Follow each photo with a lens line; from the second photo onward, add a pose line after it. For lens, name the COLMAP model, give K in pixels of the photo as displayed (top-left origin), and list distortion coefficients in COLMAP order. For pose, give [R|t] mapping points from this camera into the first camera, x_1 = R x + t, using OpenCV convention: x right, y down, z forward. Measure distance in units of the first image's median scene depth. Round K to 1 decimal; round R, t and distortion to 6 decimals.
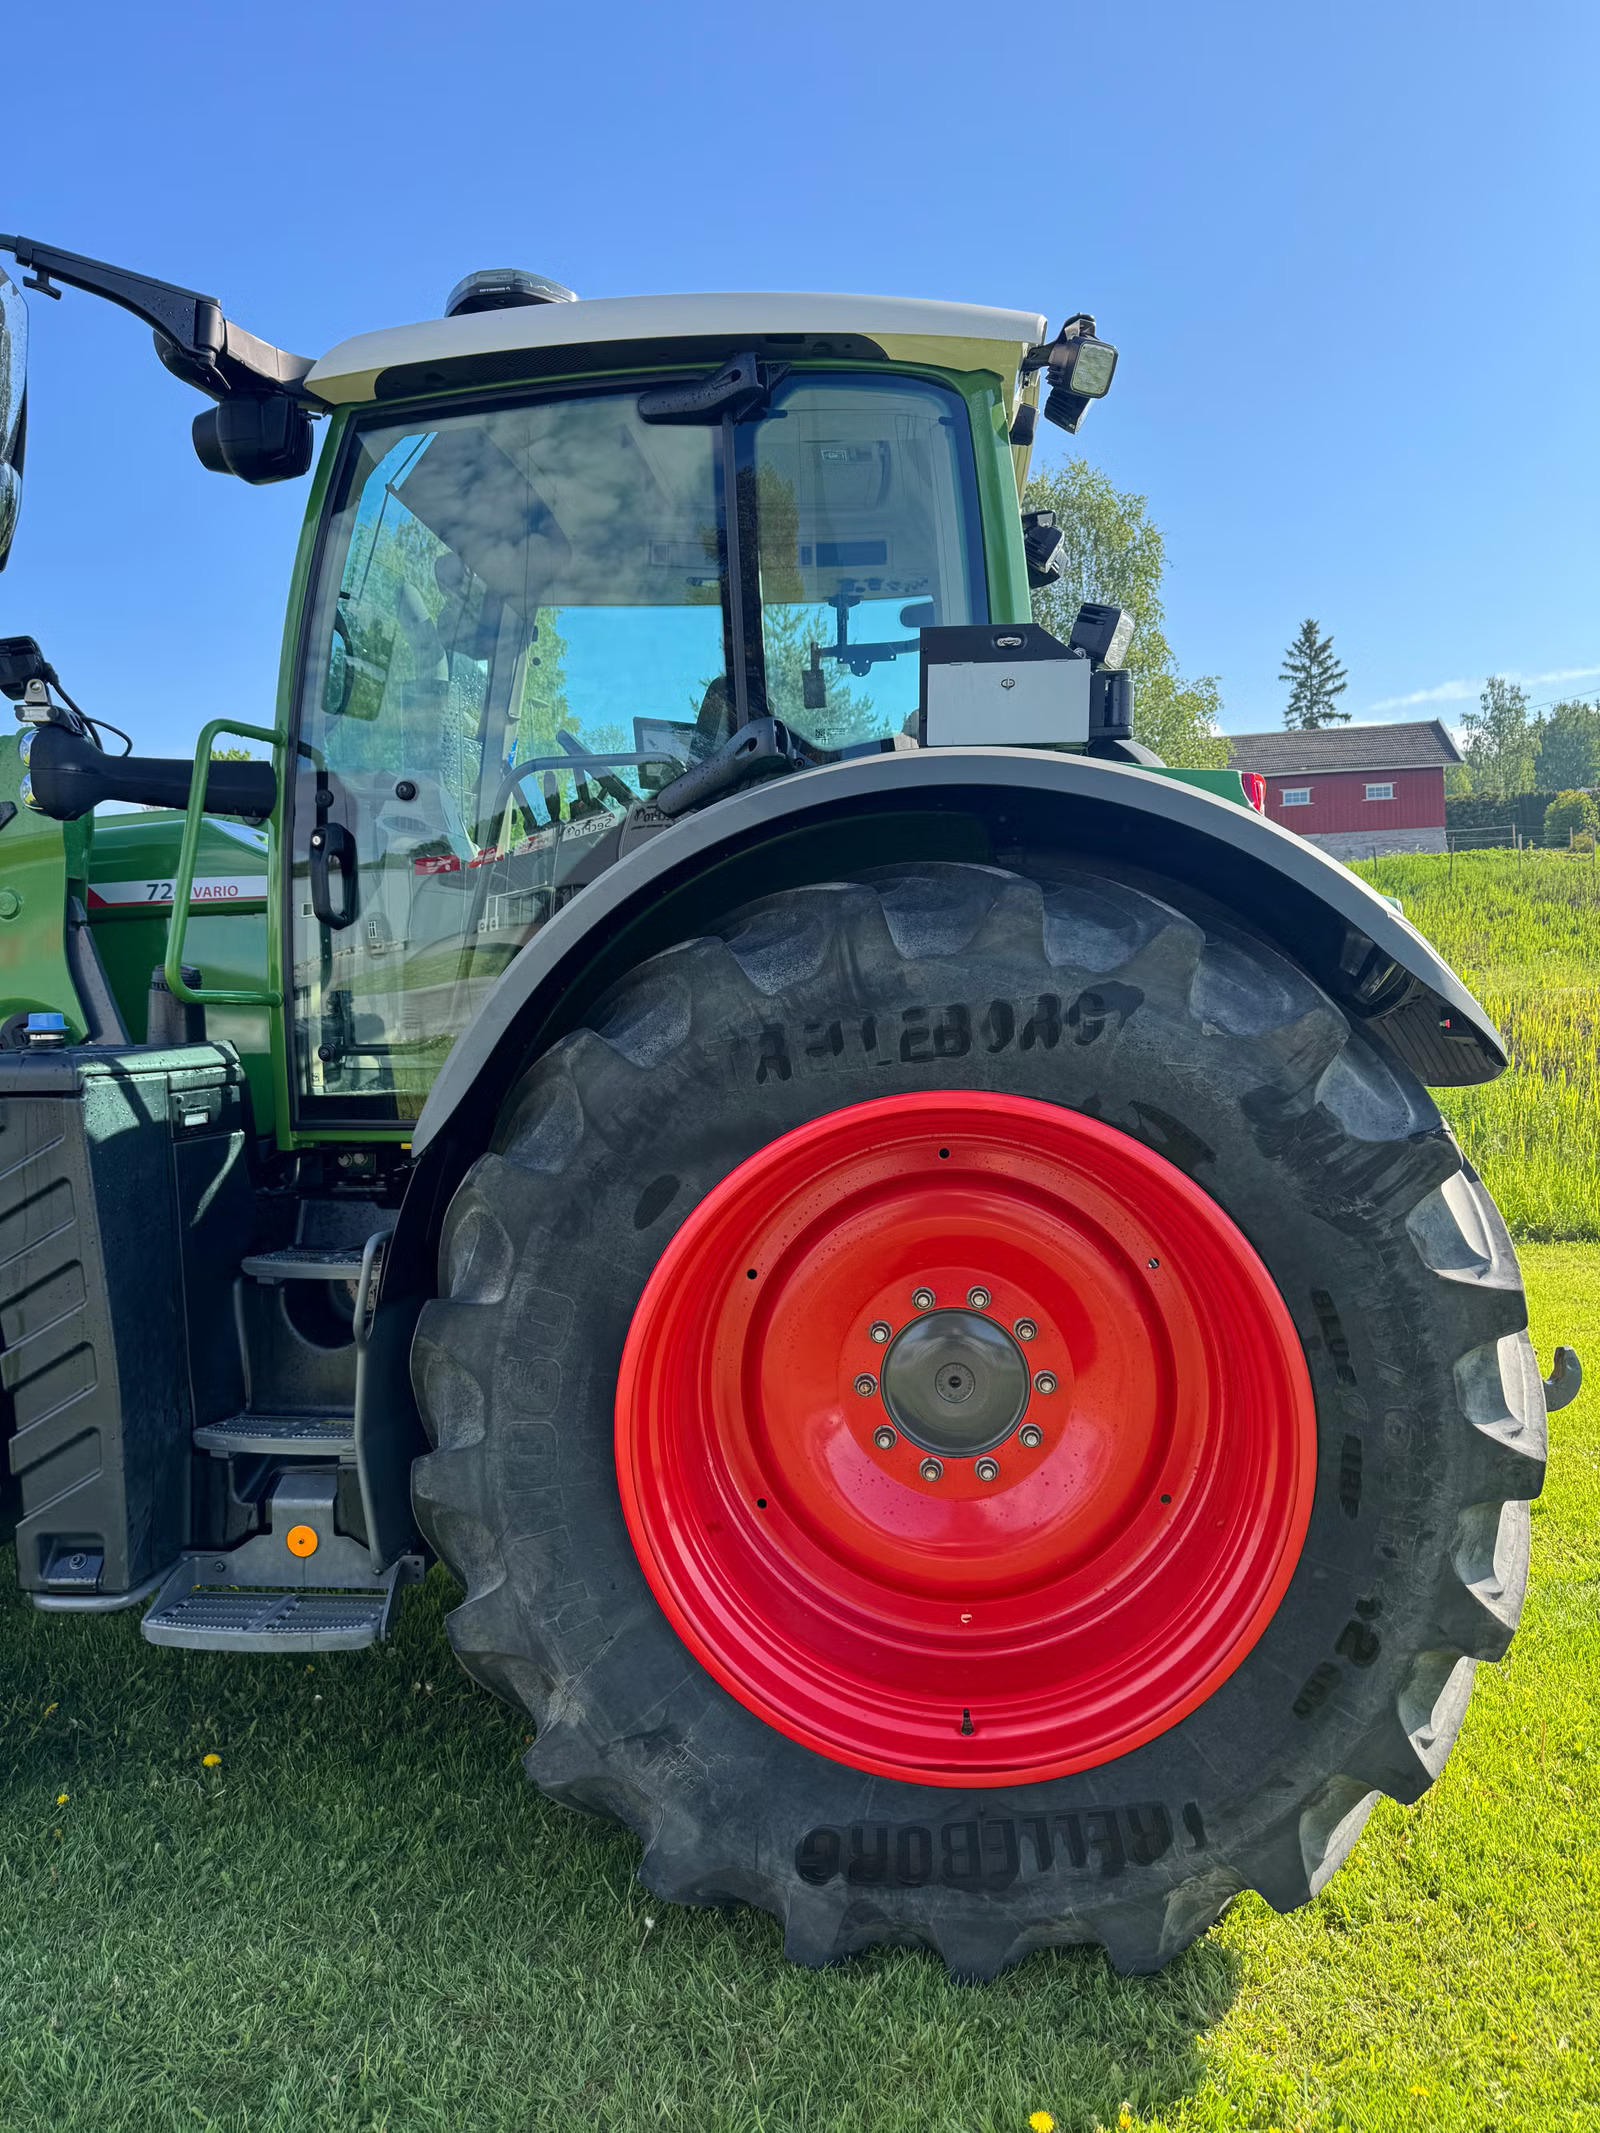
lens RADIAL K [[1505.3, 0, 812.2], [0, 1505.3, 1068.3], [0, 0, 1]] dist [0.079751, -0.130454]
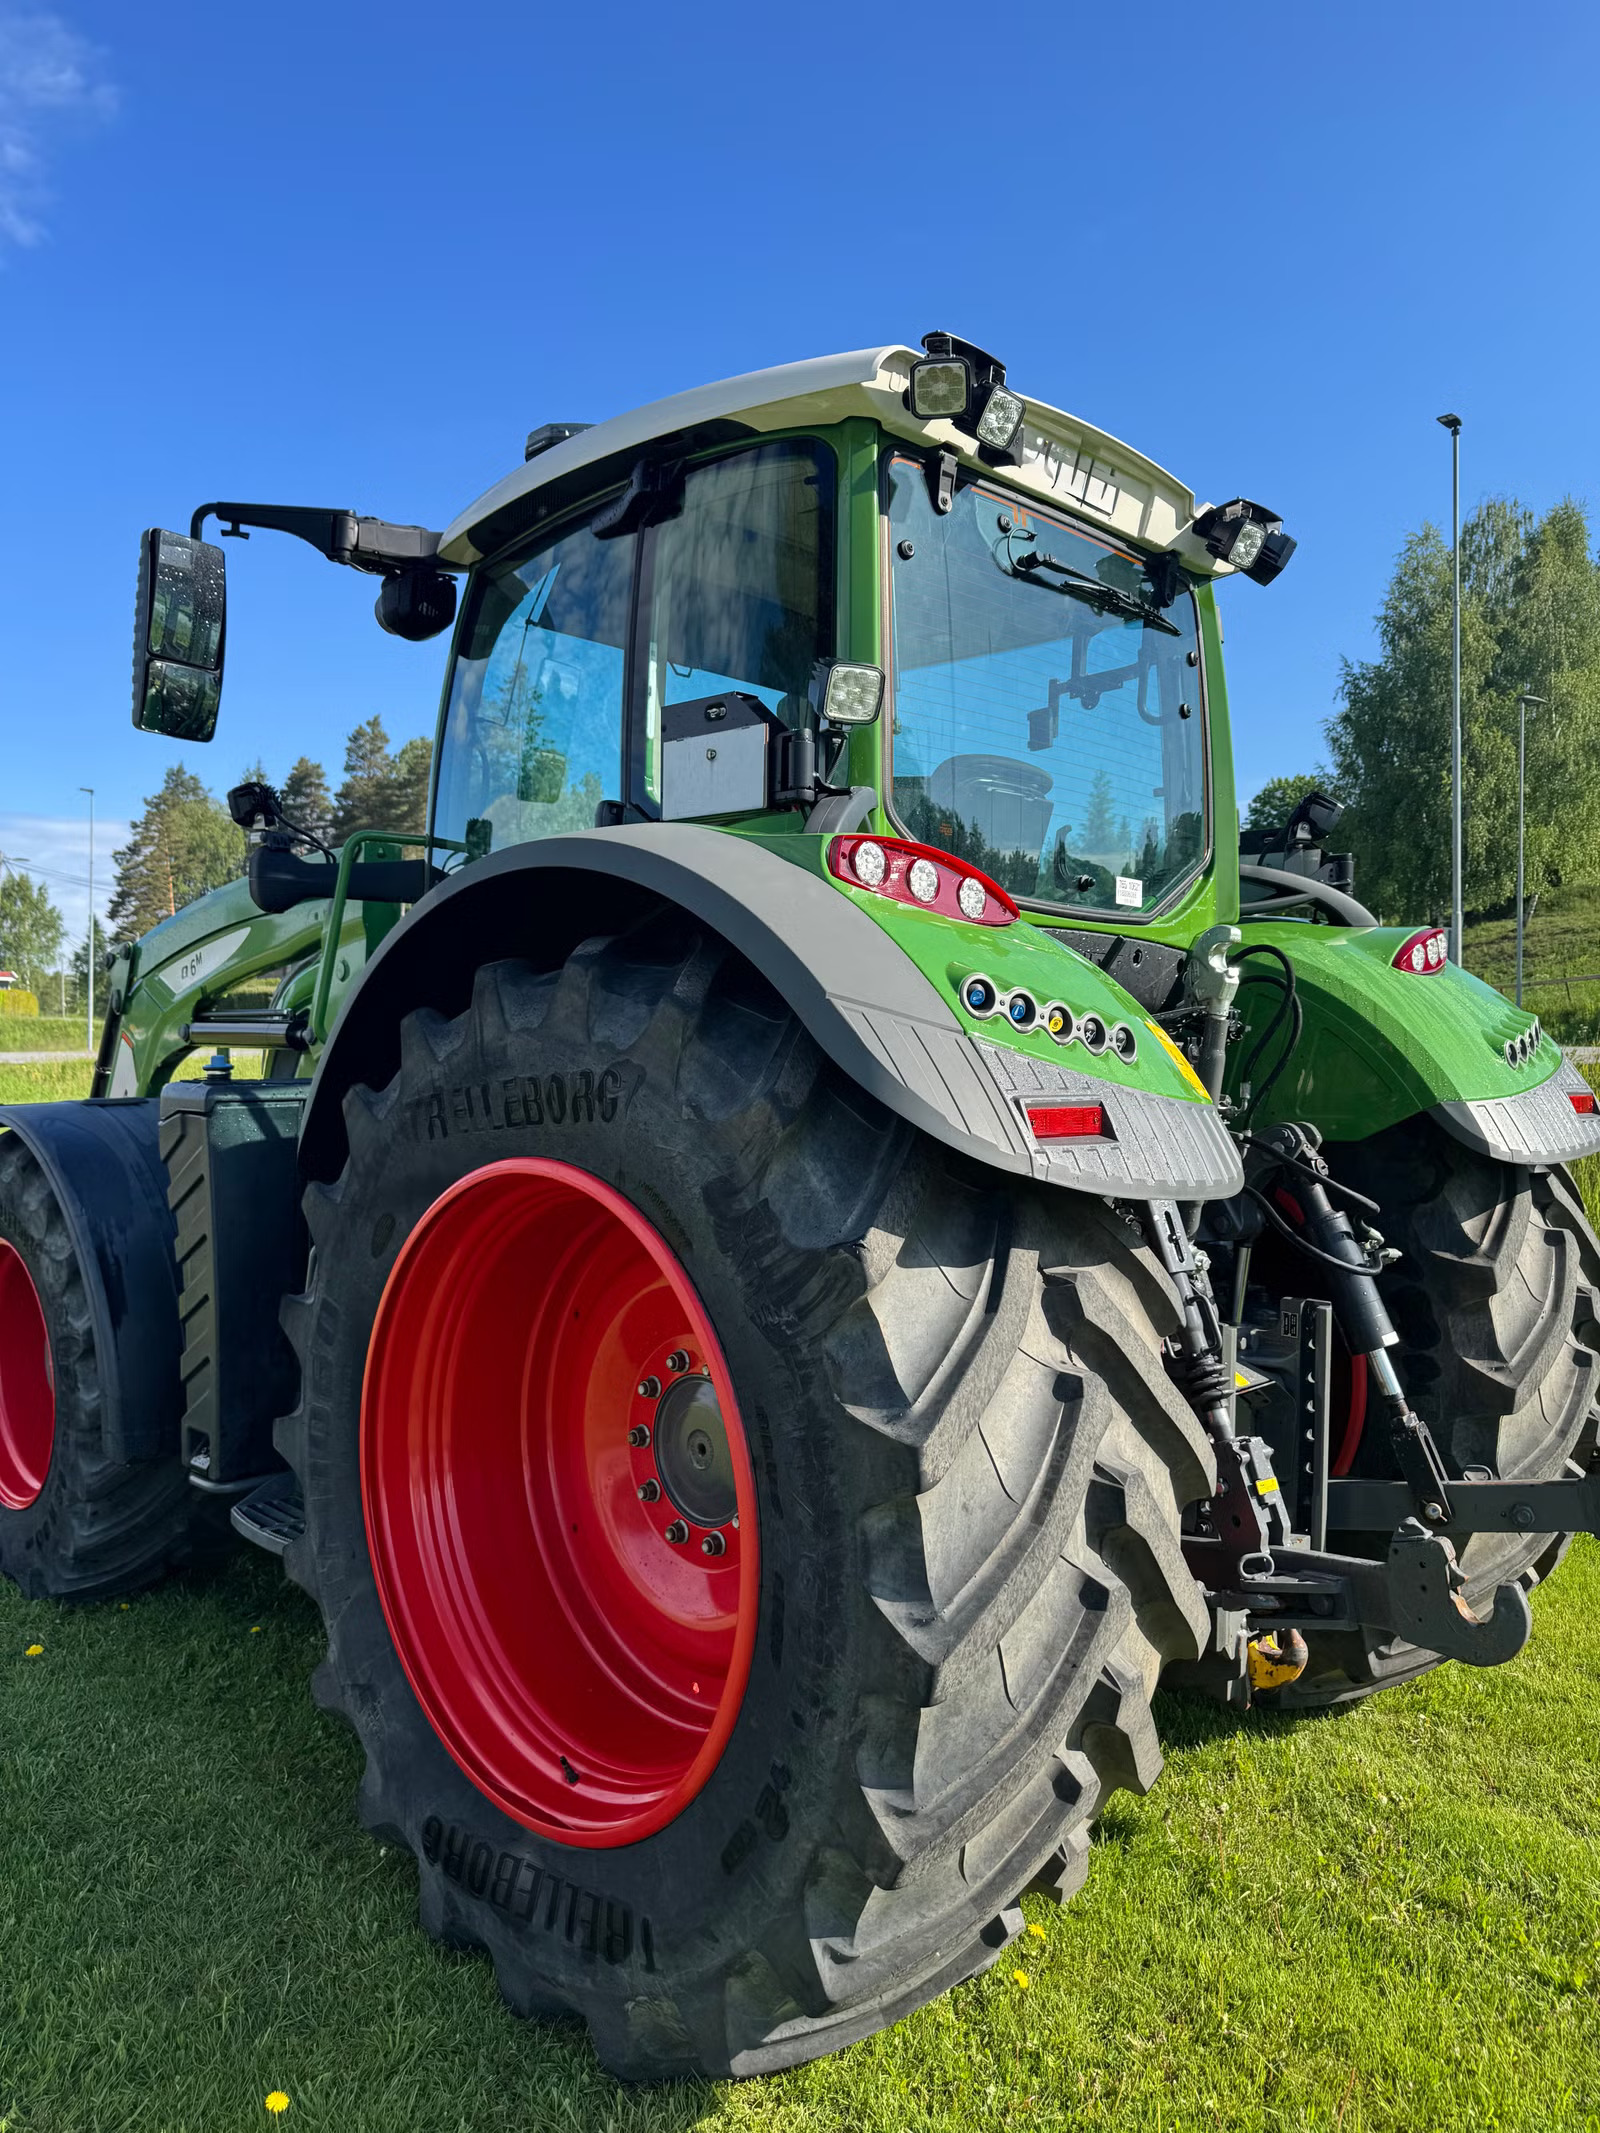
lens RADIAL K [[1485.8, 0, 801.2], [0, 1485.8, 1070.1], [0, 0, 1]] dist [0.152523, -0.271734]
pose [[0.768728, 0.037895, -0.638452, 0.905985], [-0.044648, 0.998987, 0.005536, -0.060135], [0.638015, 0.024250, 0.769642, 0.313298]]
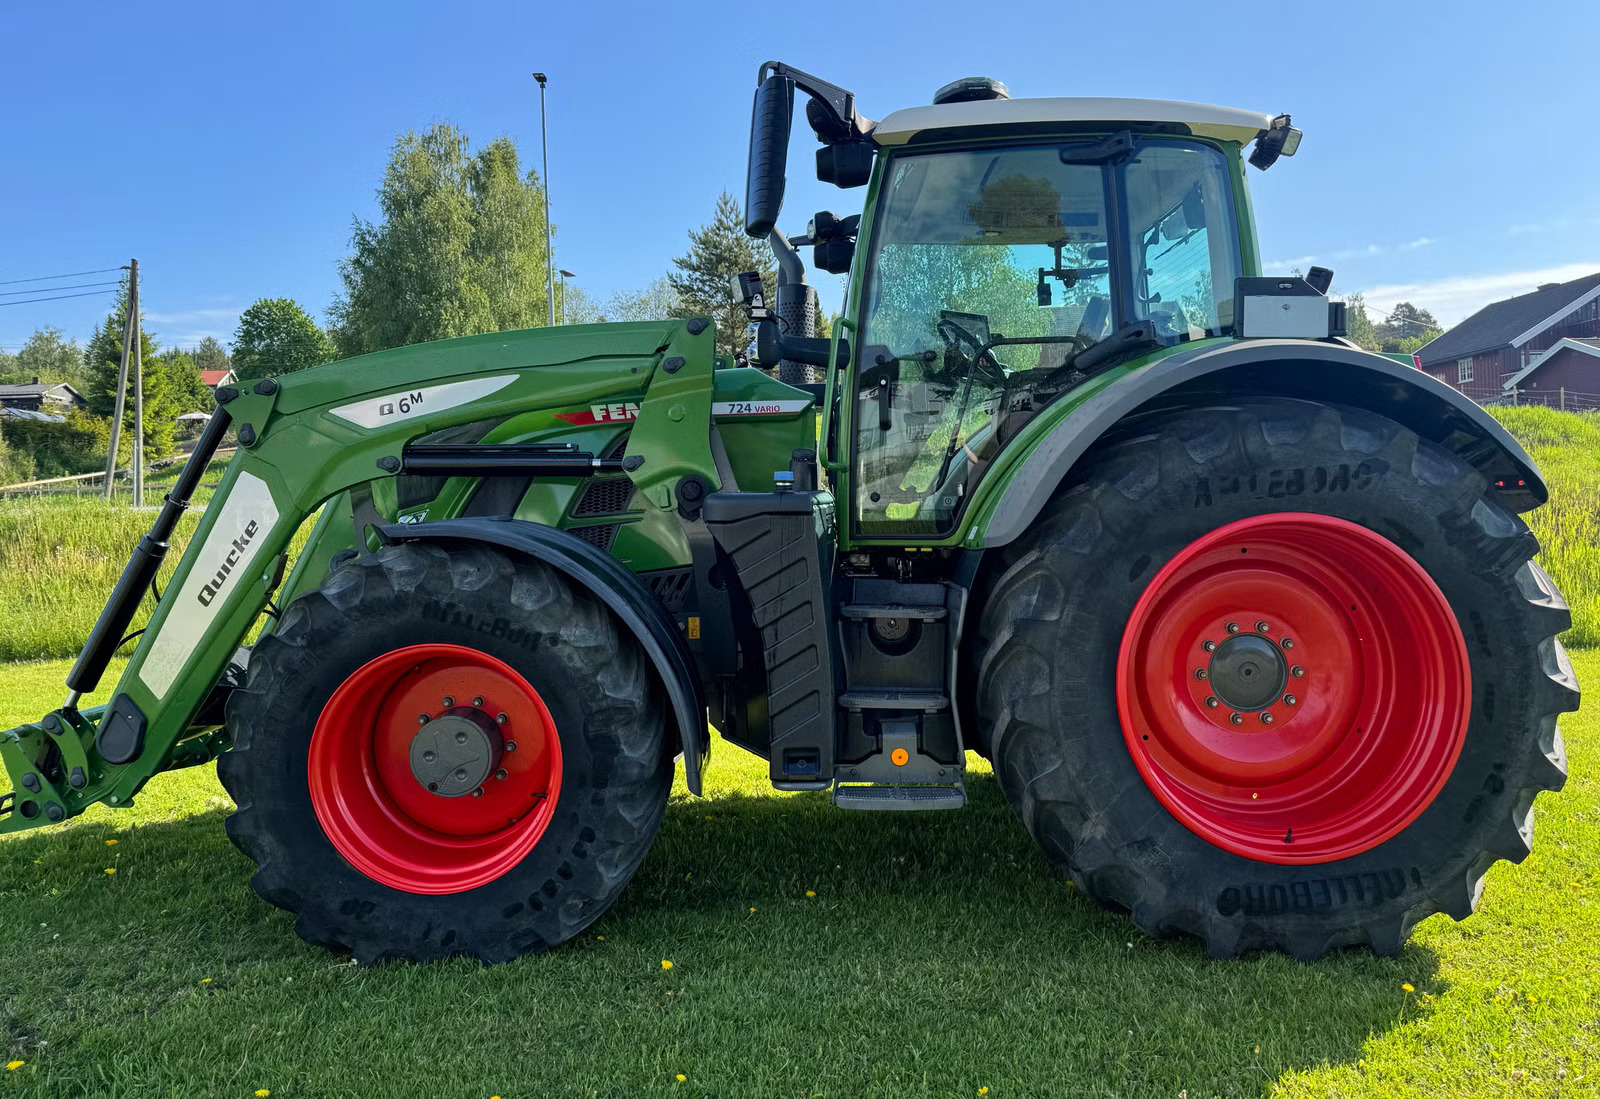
lens RADIAL K [[1127.8, 0, 811.4], [0, 1127.8, 494.4], [0, 0, 1]] dist [0.065846, -0.105515]
pose [[0.996246, 0.011489, 0.085805, -0.675080], [-0.007582, 0.998925, -0.045723, 0.065507], [-0.086238, 0.044901, 0.995262, -0.445722]]
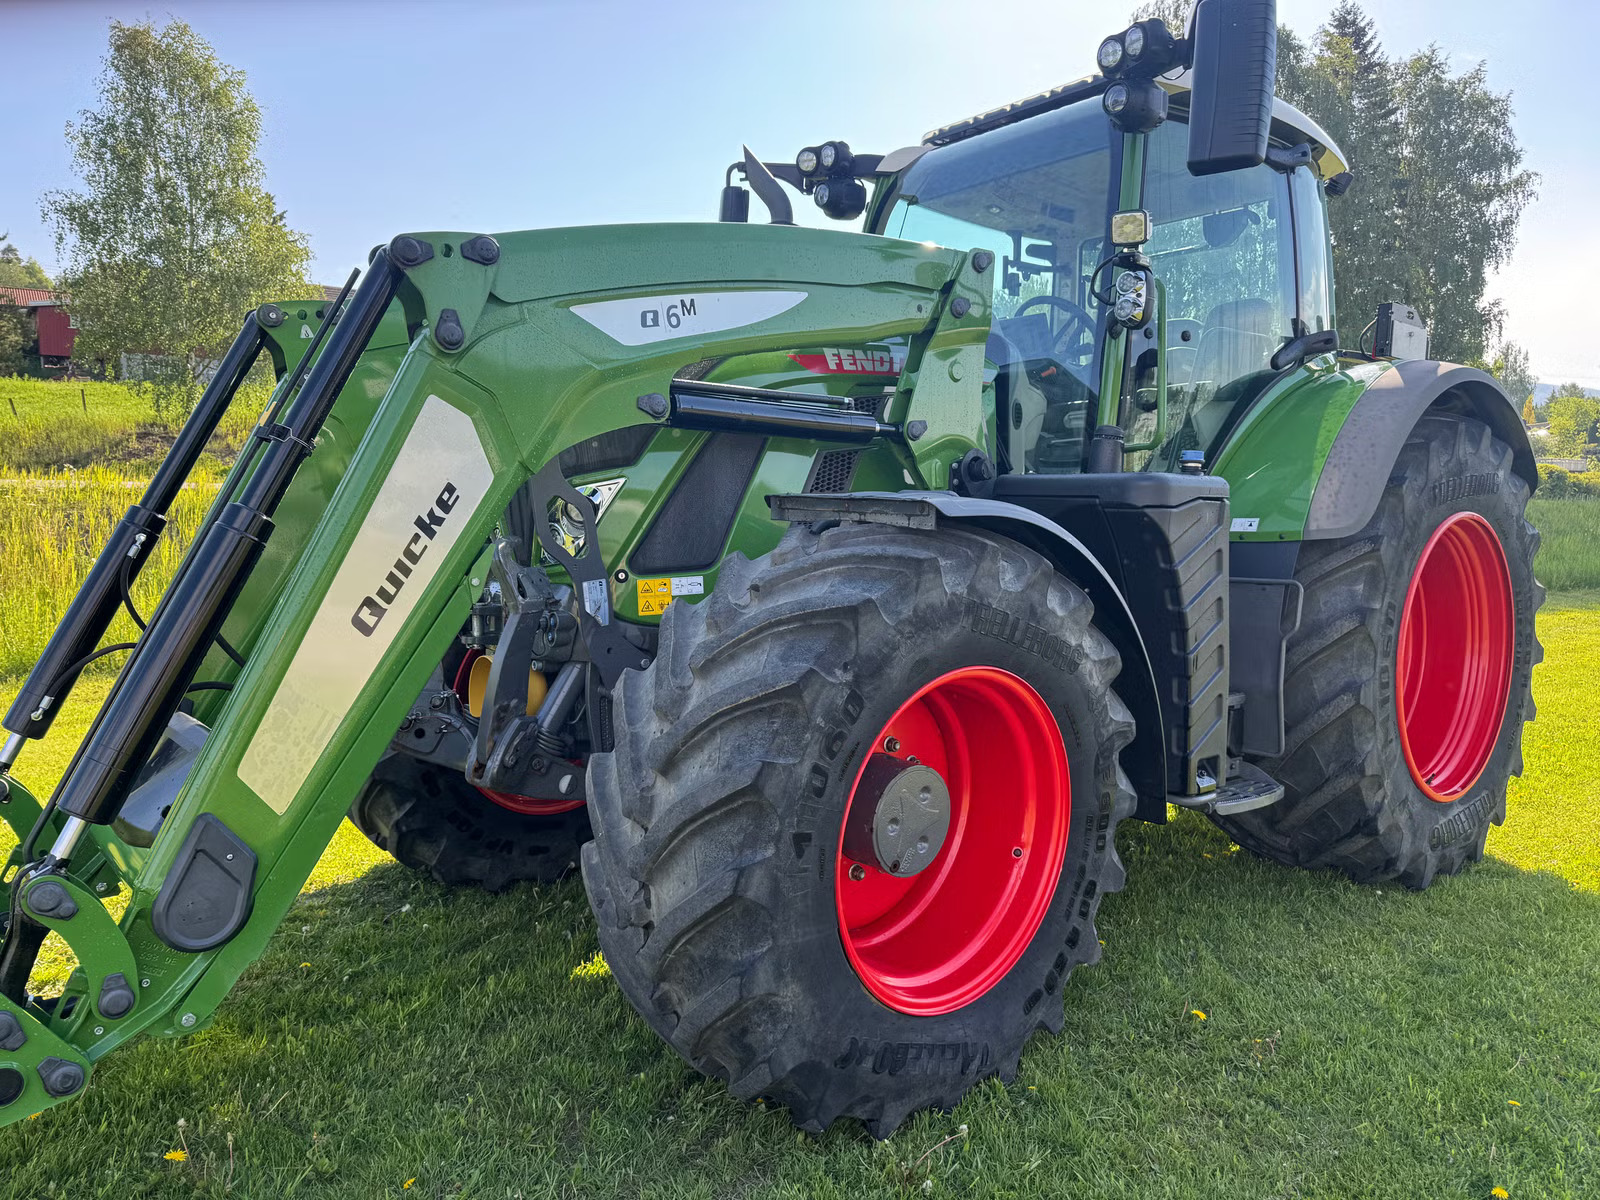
lens RADIAL K [[1136.1, 0, 797.0], [0, 1136.1, 598.7], [0, 0, 1]] dist [0.080505, -0.120772]
pose [[0.700543, -0.019347, 0.713347, -1.942526], [-0.007095, 0.999394, 0.034073, 0.098617], [-0.713574, -0.028931, 0.699982, 0.483569]]
